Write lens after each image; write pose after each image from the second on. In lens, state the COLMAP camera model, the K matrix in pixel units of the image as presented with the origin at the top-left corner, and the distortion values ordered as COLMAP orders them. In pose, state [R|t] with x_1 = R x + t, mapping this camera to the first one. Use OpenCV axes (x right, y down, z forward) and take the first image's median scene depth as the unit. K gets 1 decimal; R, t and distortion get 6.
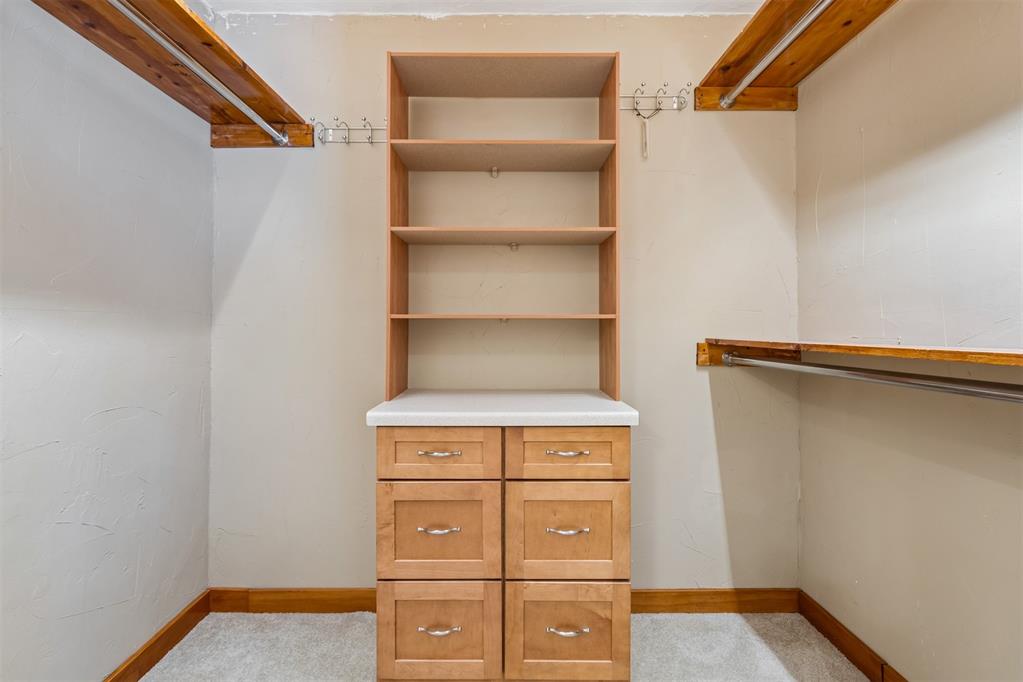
lens RADIAL K [[469.3, 0, 503.8], [0, 469.3, 320.0], [0, 0, 1]] dist [-0.004543, 0.000422]
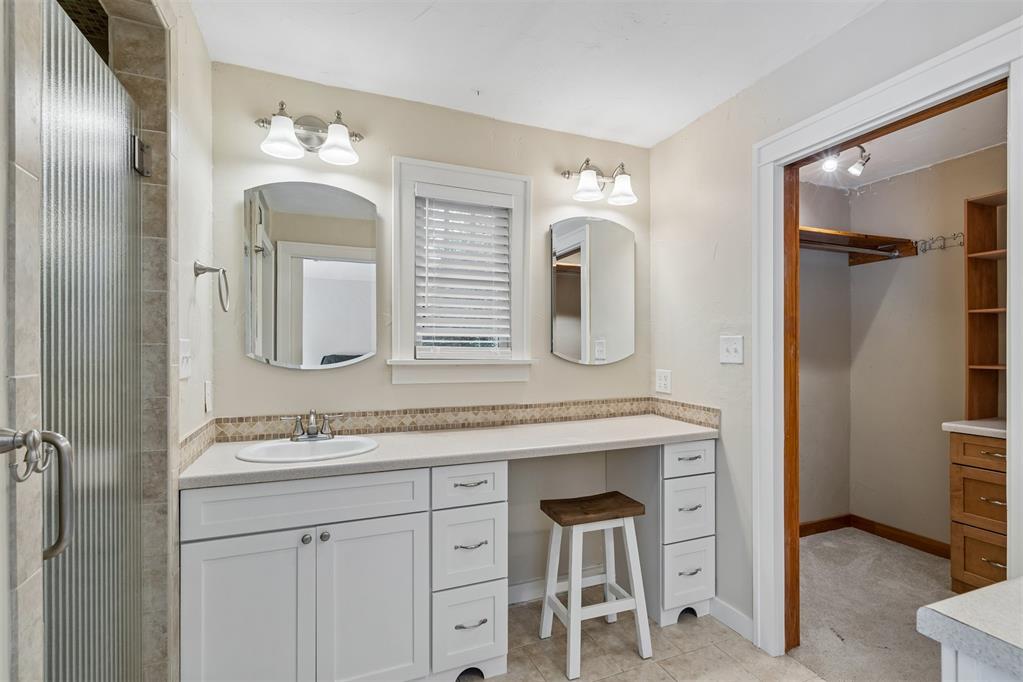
lens RADIAL K [[469.3, 0, 514.2], [0, 469.3, 351.0], [0, 0, 1]] dist [-0.004543, 0.000422]
pose [[0.378267, -0.003762, -0.925689, 0.640138], [0.012278, 0.999924, 0.000953, -0.082604], [0.925615, -0.011726, 0.378284, -1.013608]]
